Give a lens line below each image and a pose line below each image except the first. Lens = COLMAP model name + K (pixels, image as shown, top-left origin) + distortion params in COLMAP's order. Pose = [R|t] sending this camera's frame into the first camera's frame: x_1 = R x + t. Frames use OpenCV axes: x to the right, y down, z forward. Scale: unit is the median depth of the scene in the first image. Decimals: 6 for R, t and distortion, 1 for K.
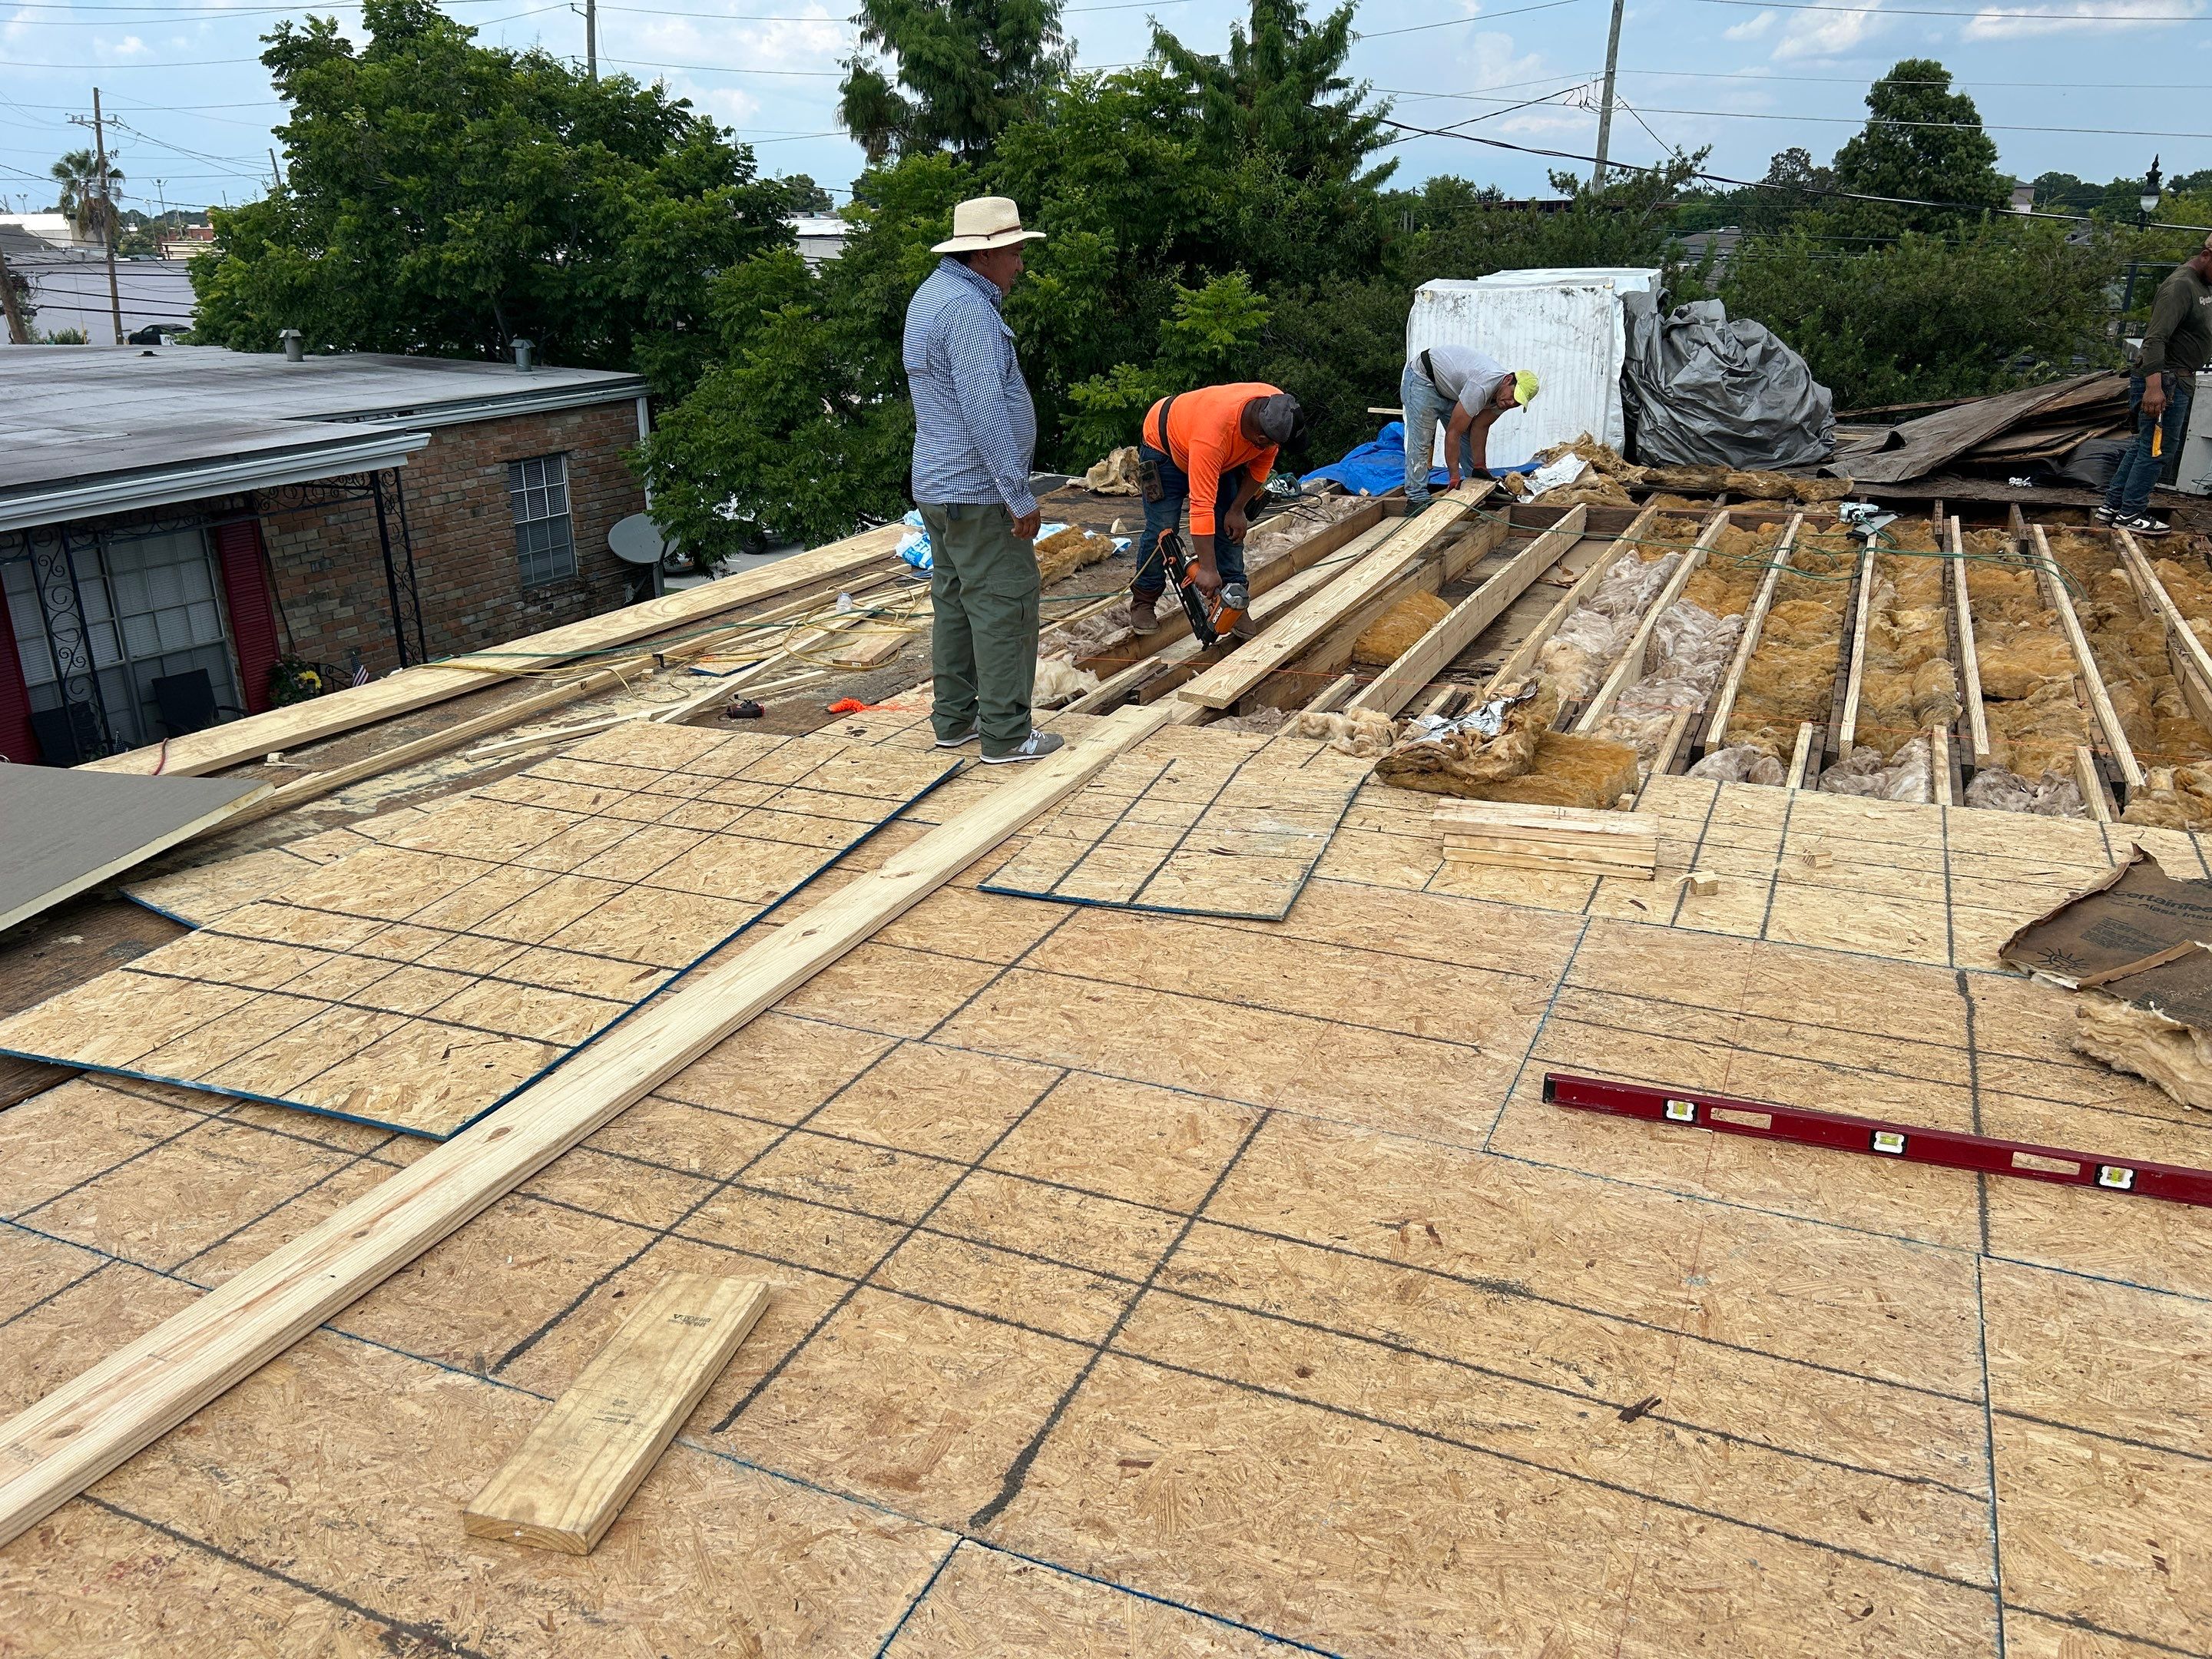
lens RADIAL K [[1762.7, 0, 1106.0], [0, 1762.7, 829.5], [0, 0, 1]] dist [0.046615, -0.050749]
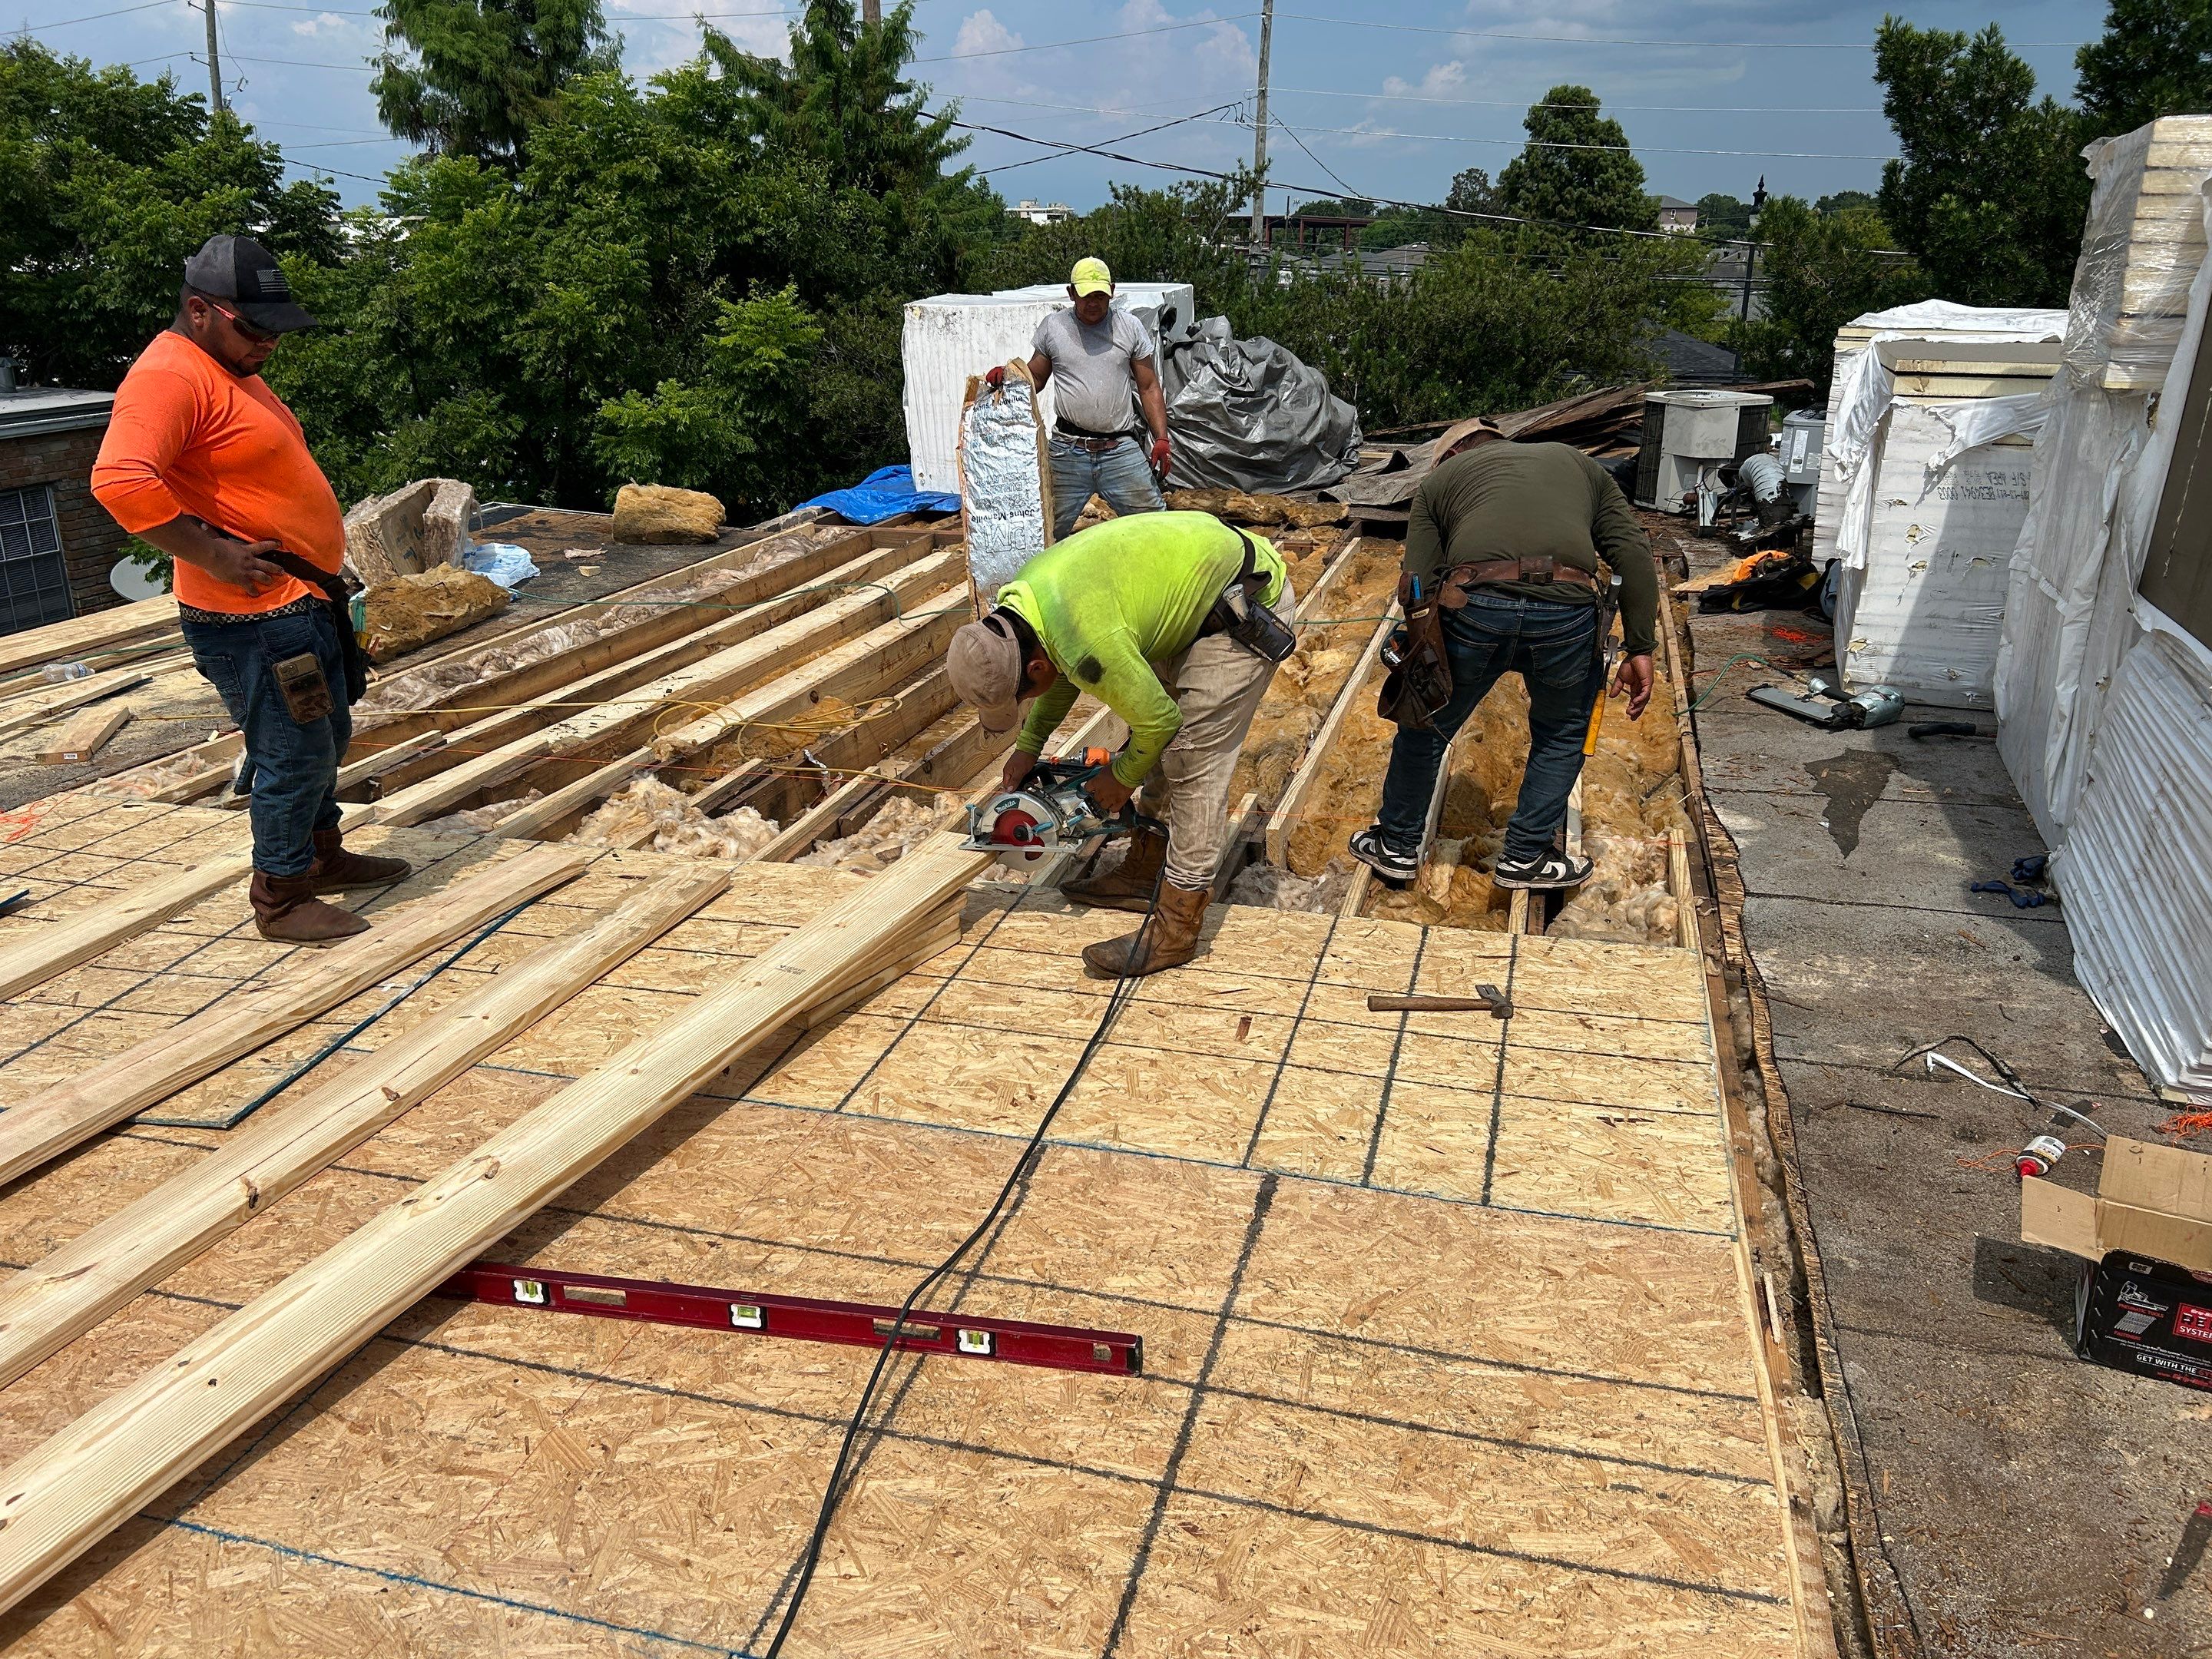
lens RADIAL K [[1762.7, 0, 1106.0], [0, 1762.7, 829.5], [0, 0, 1]] dist [0.046615, -0.050749]
pose [[0.988253, -0.043717, 0.146438, 0.093352], [0.044706, 0.998994, -0.003472, -0.014328], [-0.146139, 0.009978, 0.989214, 0.044762]]
